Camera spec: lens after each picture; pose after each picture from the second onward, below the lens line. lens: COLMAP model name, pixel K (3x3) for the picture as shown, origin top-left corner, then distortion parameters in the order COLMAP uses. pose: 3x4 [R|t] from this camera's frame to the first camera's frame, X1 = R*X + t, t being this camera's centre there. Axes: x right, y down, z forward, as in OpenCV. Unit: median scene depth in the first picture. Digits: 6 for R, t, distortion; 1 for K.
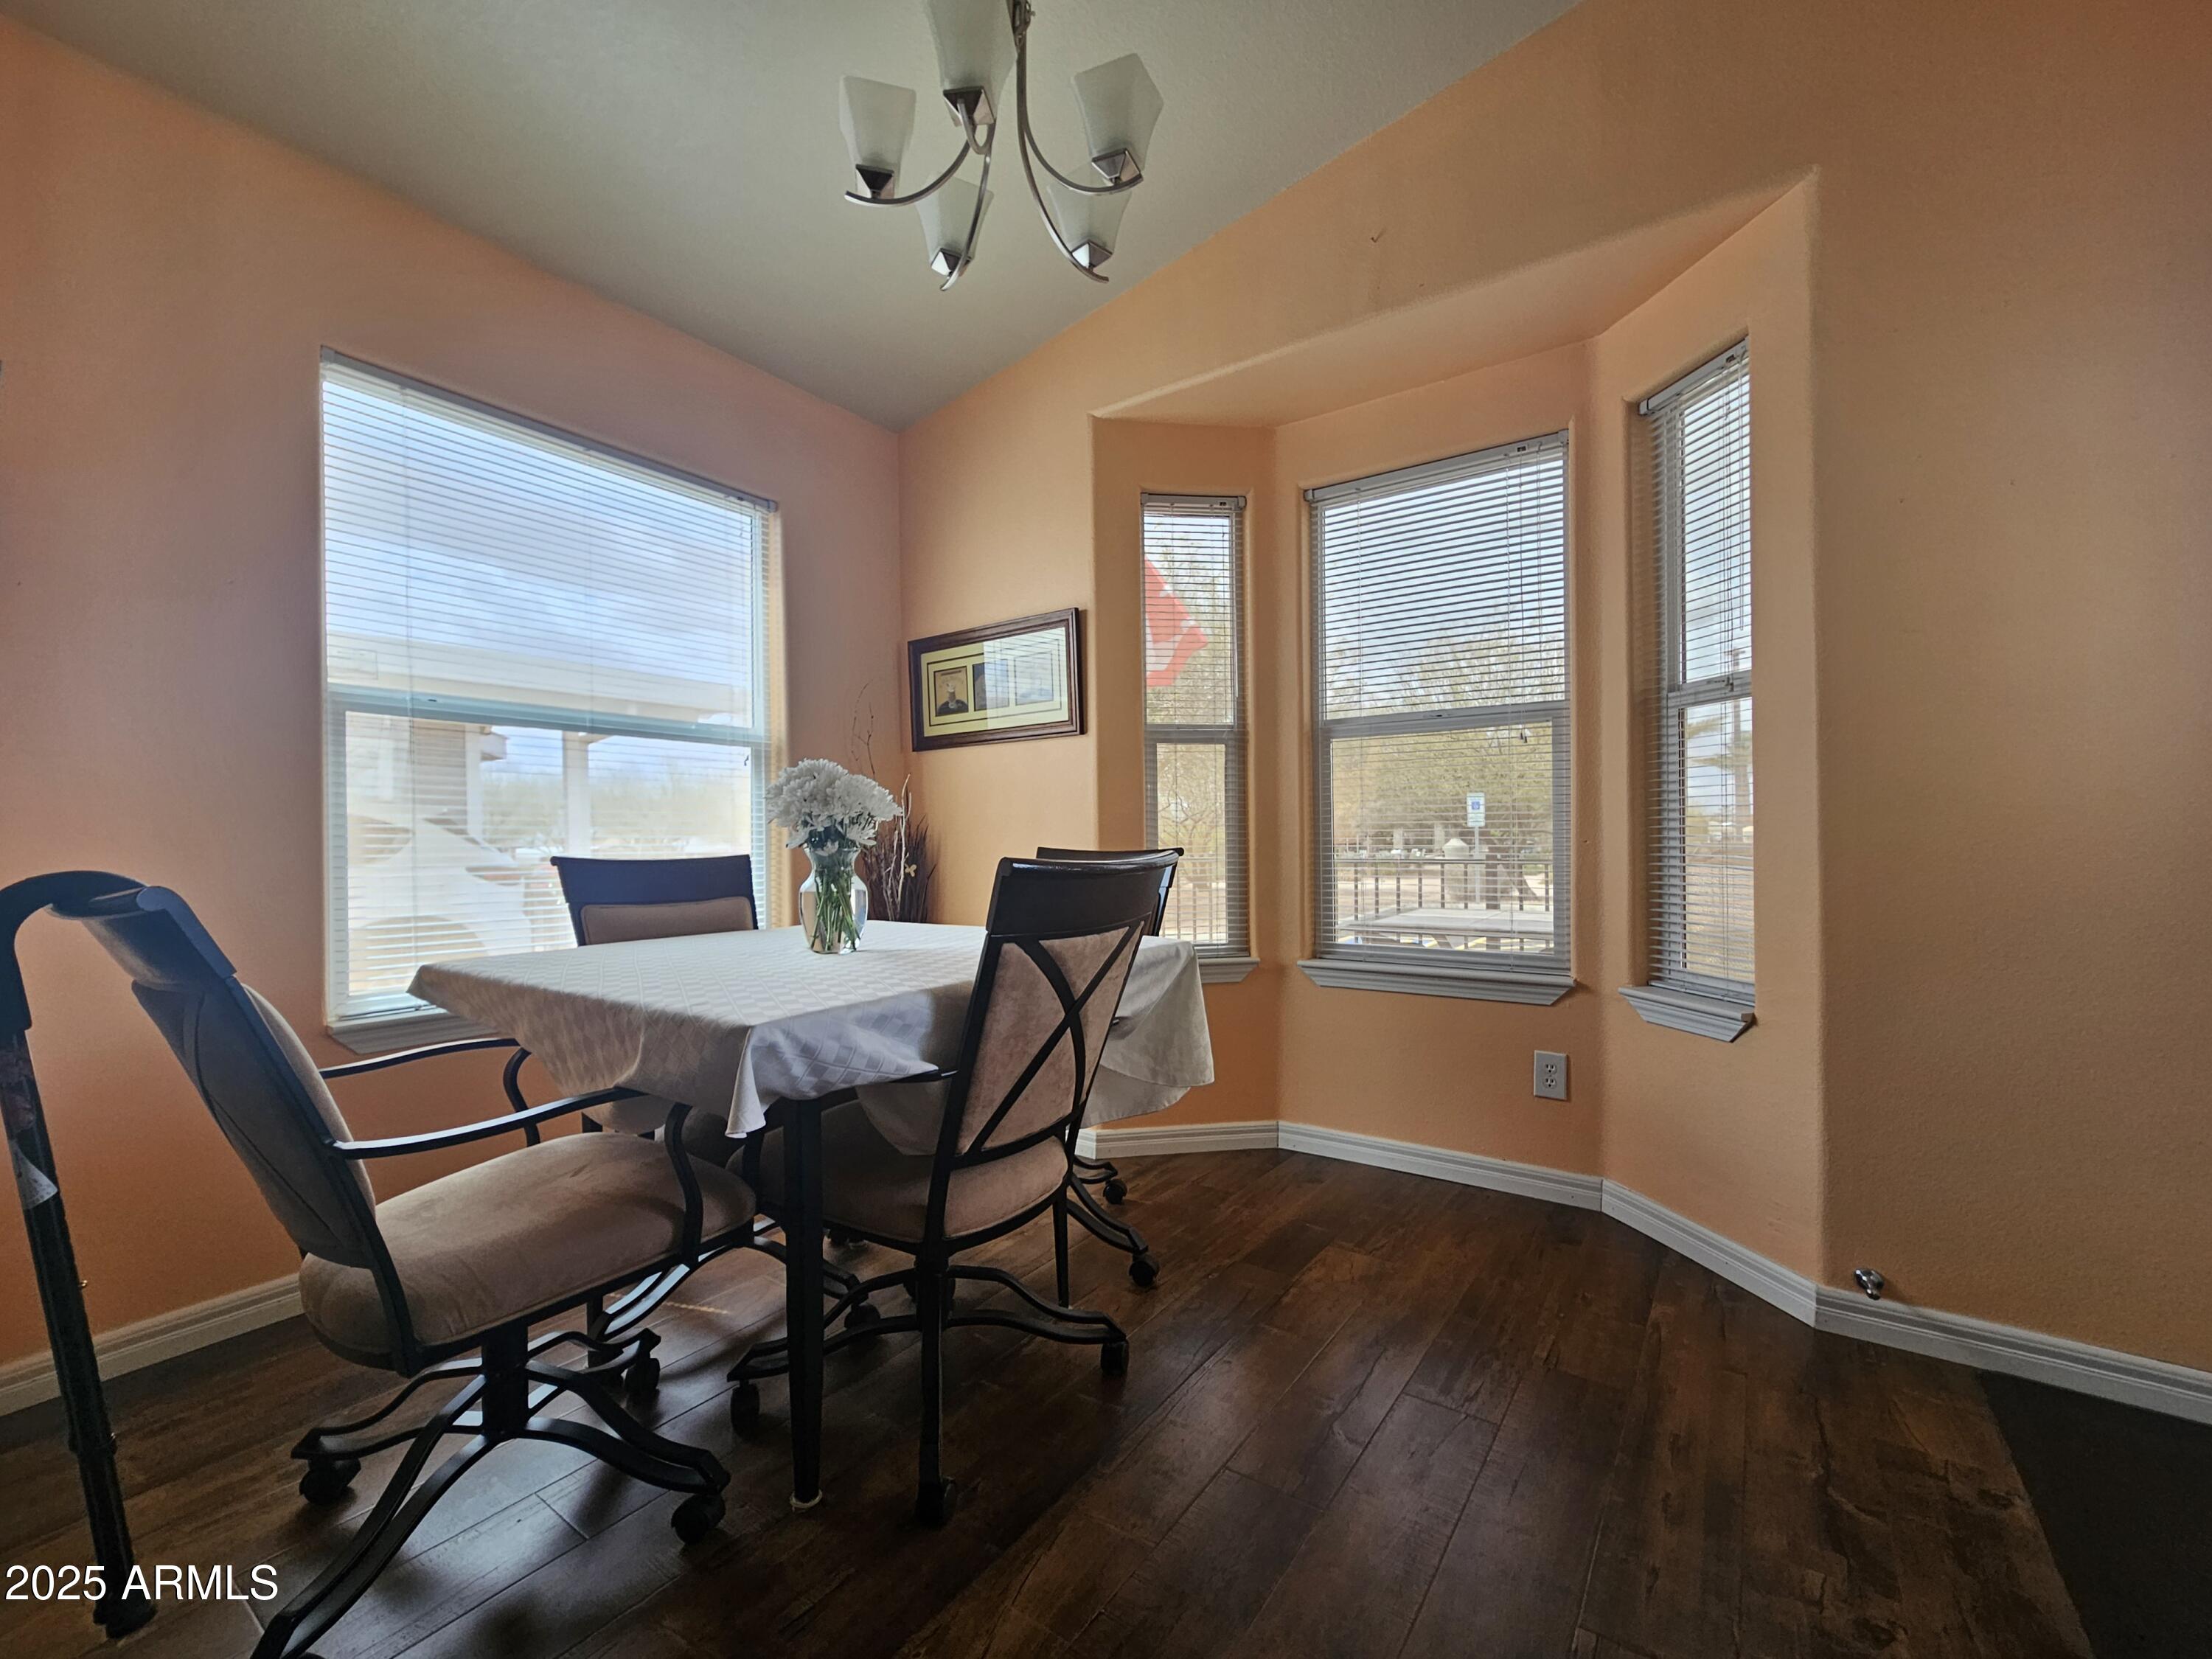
lens RADIAL K [[927.9, 0, 1103.8], [0, 927.9, 842.8], [0, 0, 1]] dist [-0.000875, 0.001120]
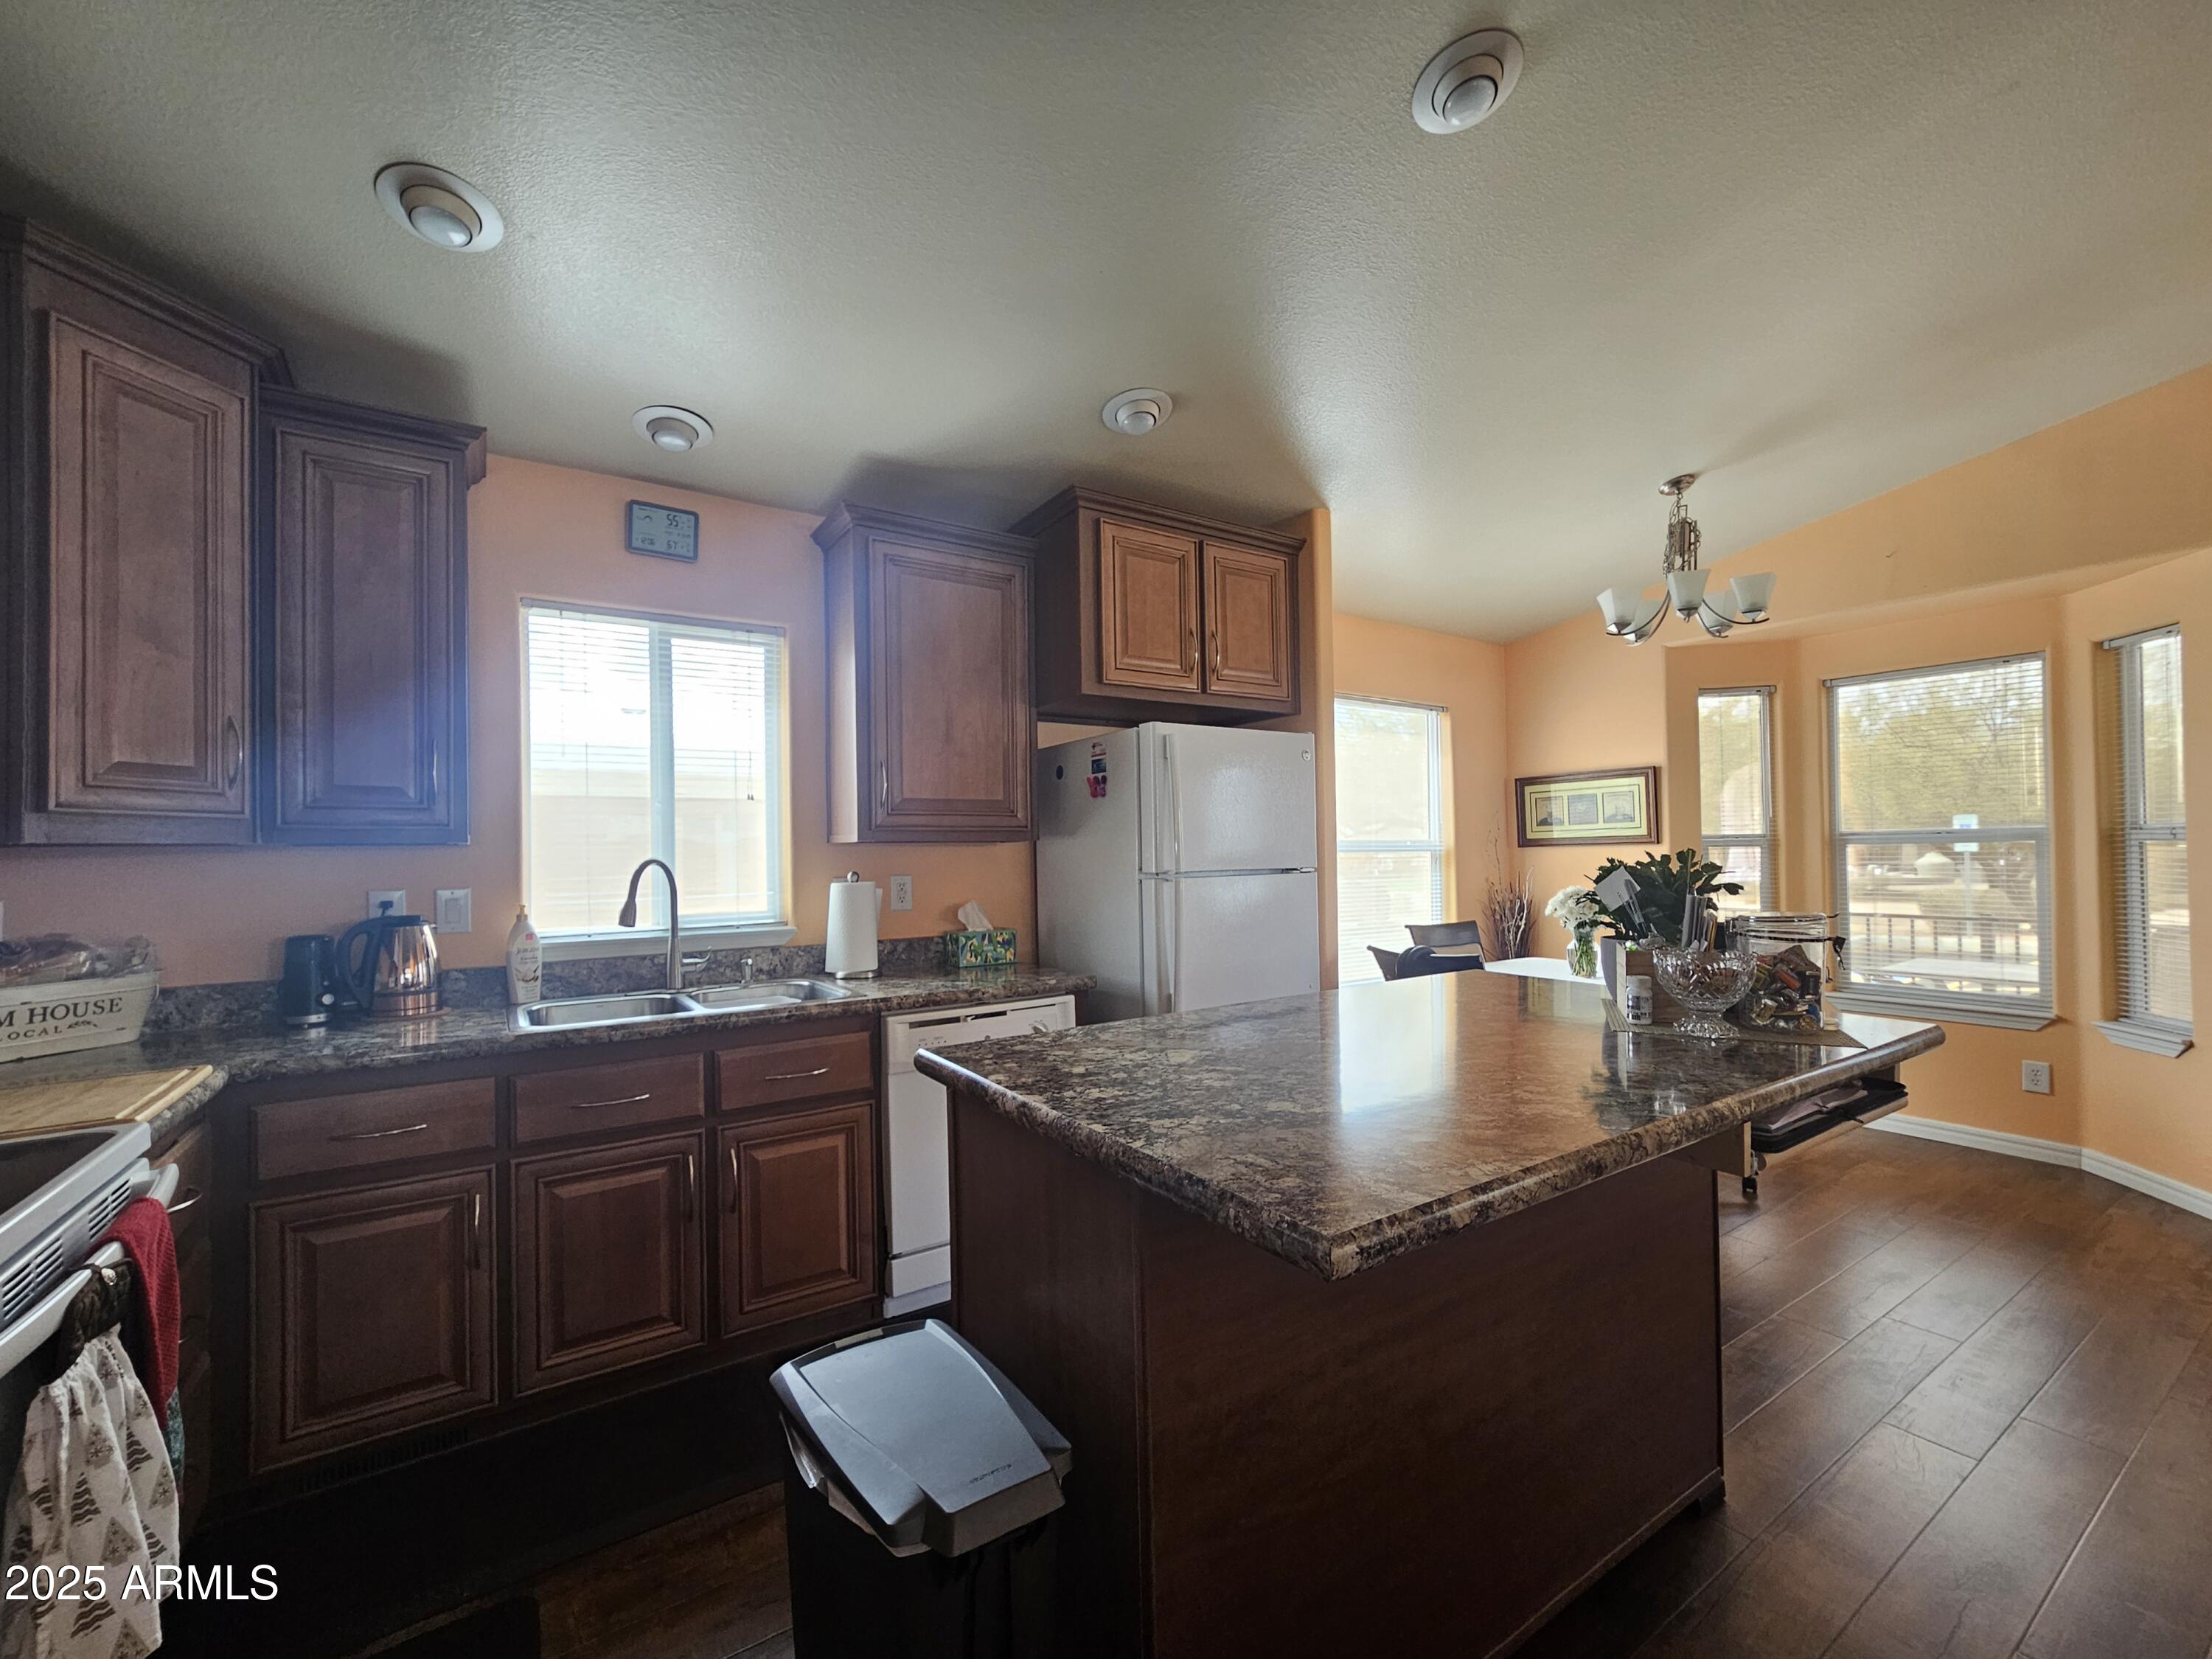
lens RADIAL K [[927.9, 0, 1103.8], [0, 927.9, 842.8], [0, 0, 1]] dist [-0.000875, 0.001120]
pose [[0.933739, -0.006543, -0.357896, -0.358515], [0.001688, 0.999902, -0.013877, -0.103257], [0.357951, 0.012353, 0.933658, -0.872691]]
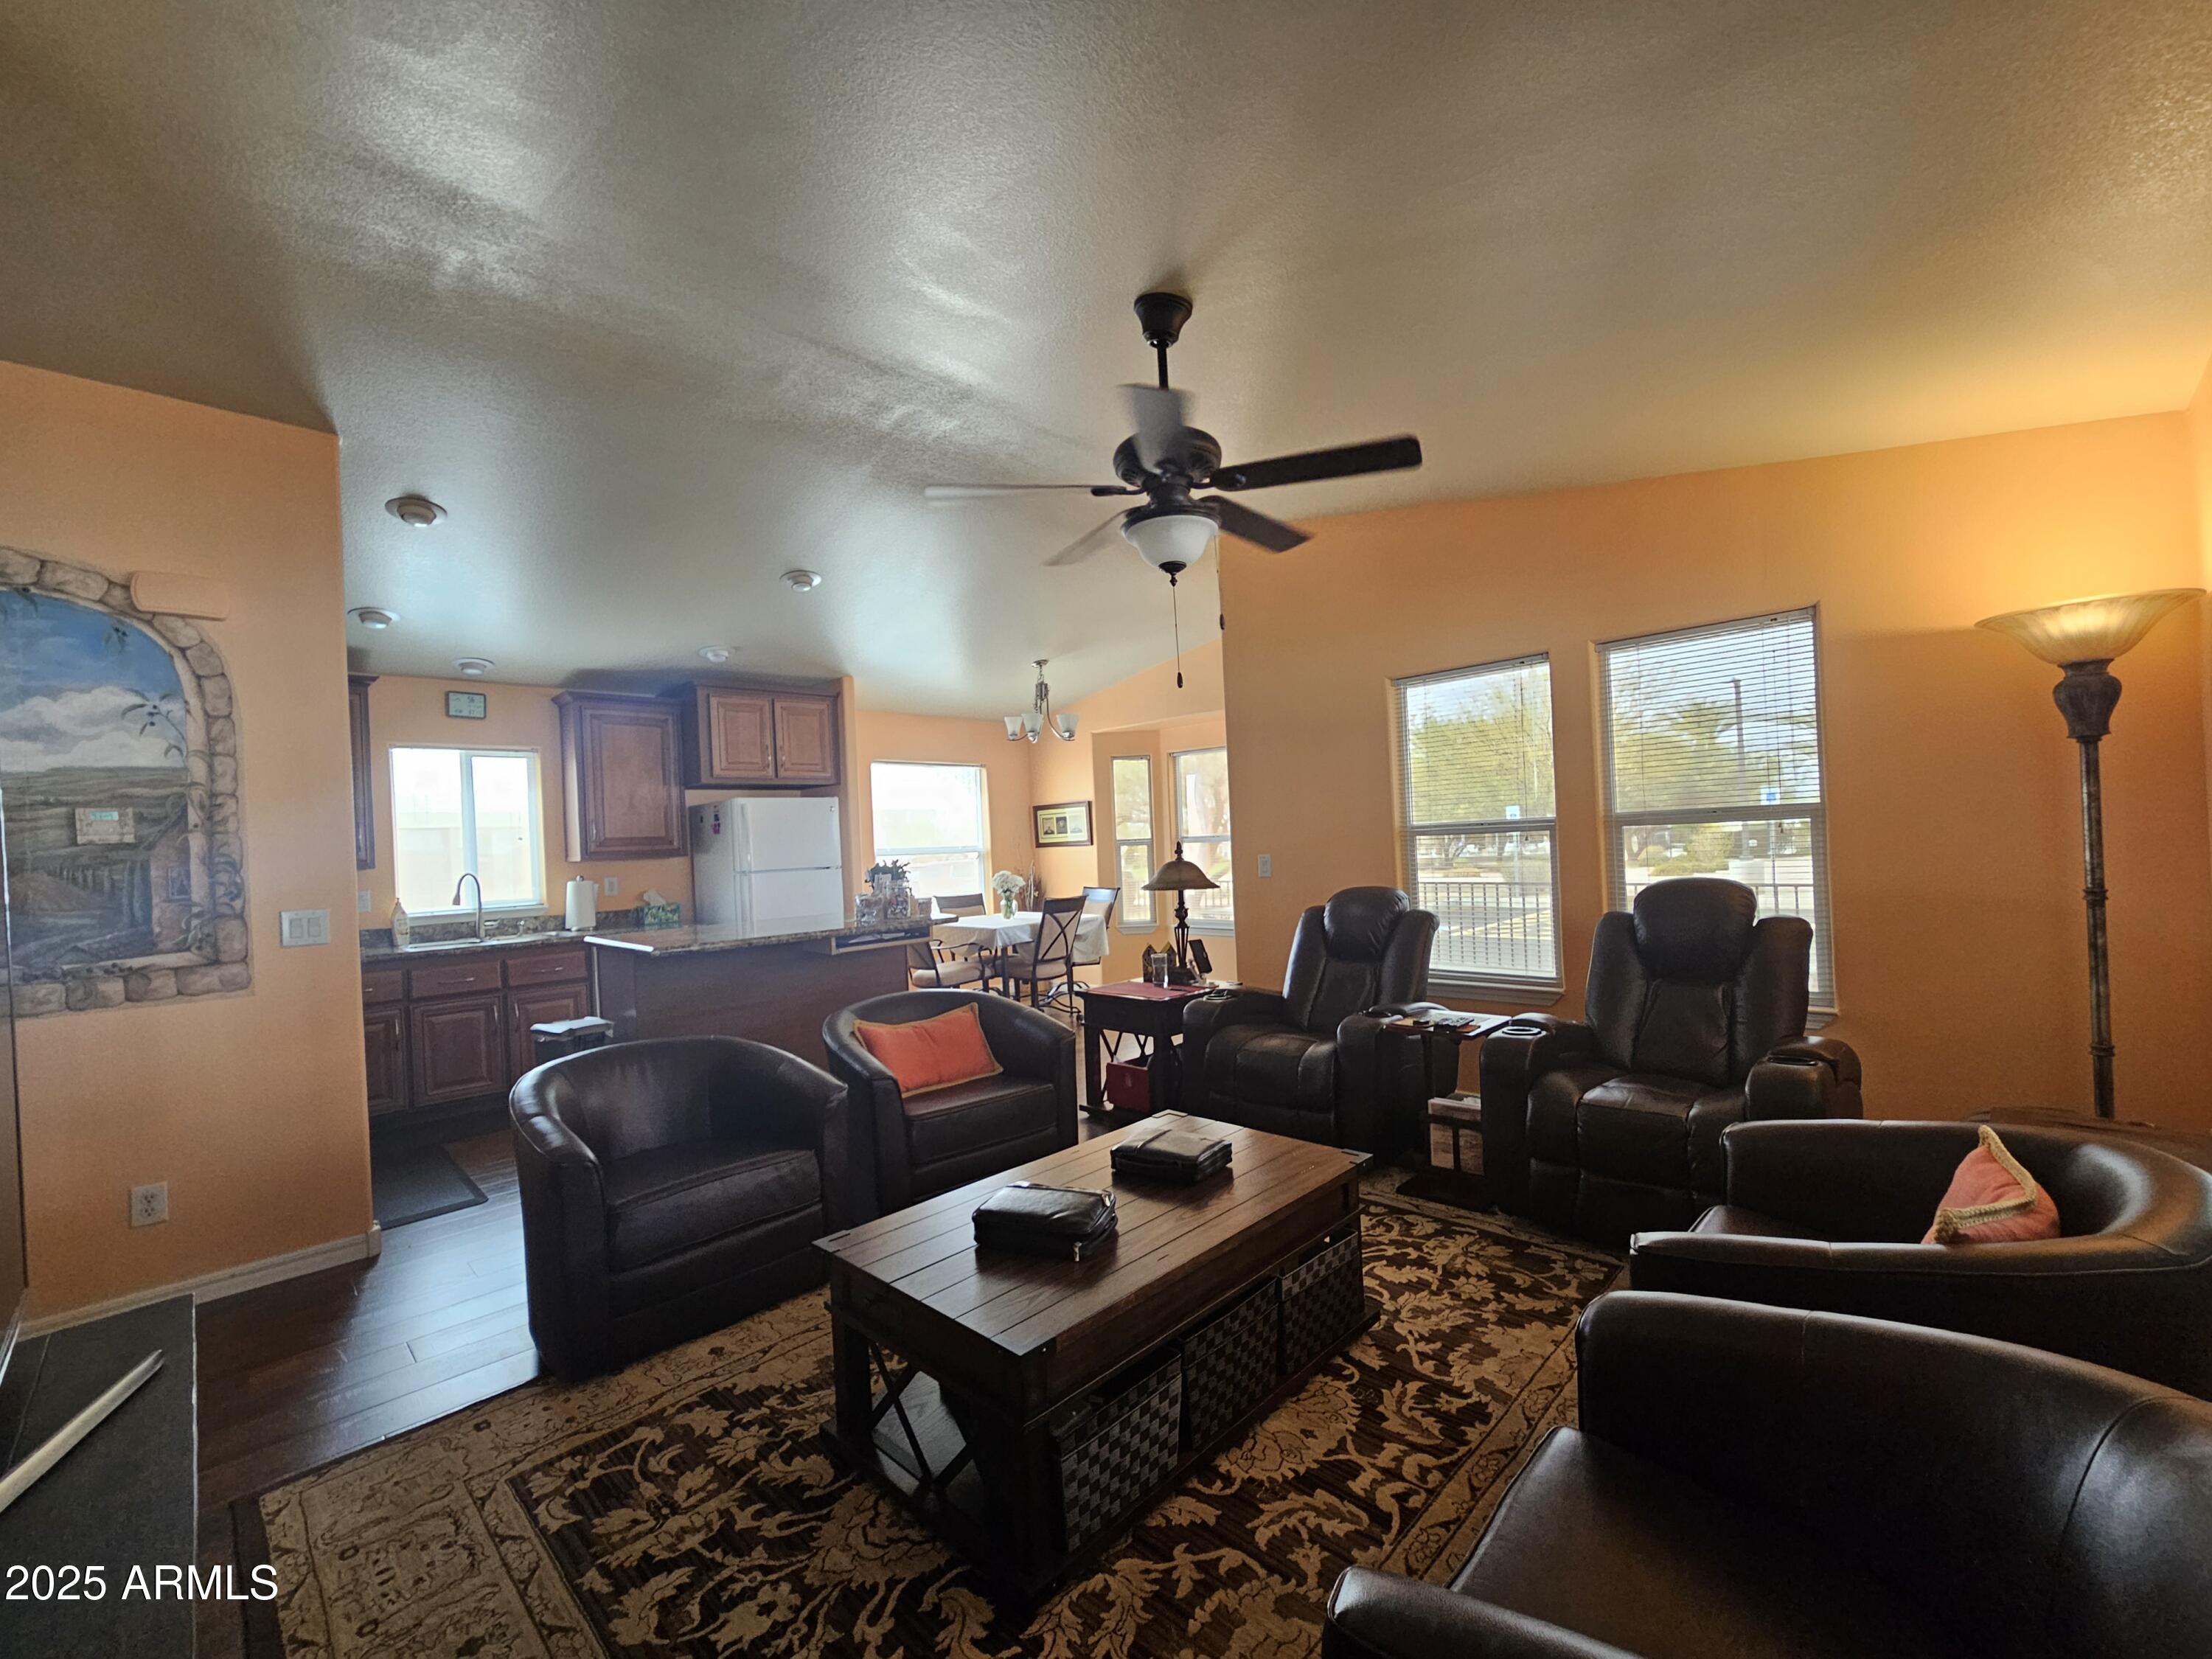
lens RADIAL K [[927.9, 0, 1103.8], [0, 927.9, 842.8], [0, 0, 1]] dist [-0.000875, 0.001120]
pose [[0.984904, -0.030897, -0.170321, 0.512273], [0.030513, 0.999522, -0.004871, -0.114016], [0.170391, -0.000400, 0.985377, -1.837103]]
